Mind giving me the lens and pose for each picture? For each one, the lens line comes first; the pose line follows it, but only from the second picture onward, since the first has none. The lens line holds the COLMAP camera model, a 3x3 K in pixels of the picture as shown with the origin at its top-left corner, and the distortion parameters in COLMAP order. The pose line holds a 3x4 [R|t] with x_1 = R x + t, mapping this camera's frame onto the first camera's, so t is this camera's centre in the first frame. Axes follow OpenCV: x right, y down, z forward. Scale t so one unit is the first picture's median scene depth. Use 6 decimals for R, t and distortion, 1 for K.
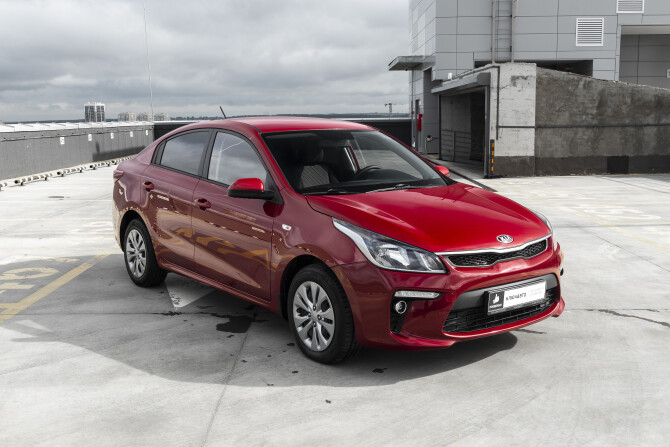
lens RADIAL K [[722.1, 0, 335.0], [0, 722.1, 223.5], [0, 0, 1]] dist [-0.004139, -0.004036]
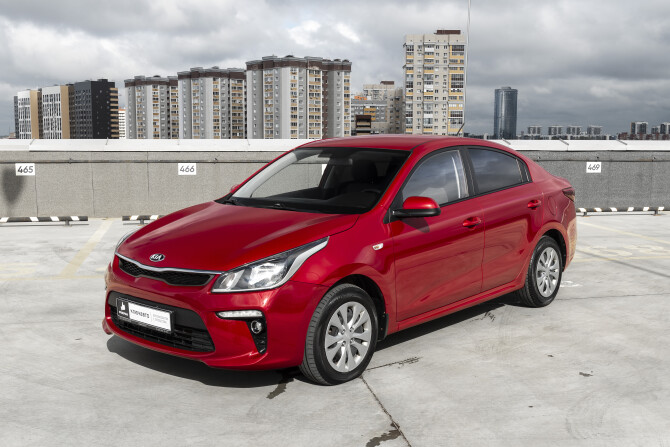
lens RADIAL K [[729.8, 0, 335.0], [0, 729.8, 223.5], [0, 0, 1]] dist [0.001659, 0.022868]
pose [[0.203040, 0.117813, -0.972057, 1.241277], [-0.141249, 0.985876, 0.089984, -0.149247], [0.968929, 0.119032, 0.216813, 0.986375]]
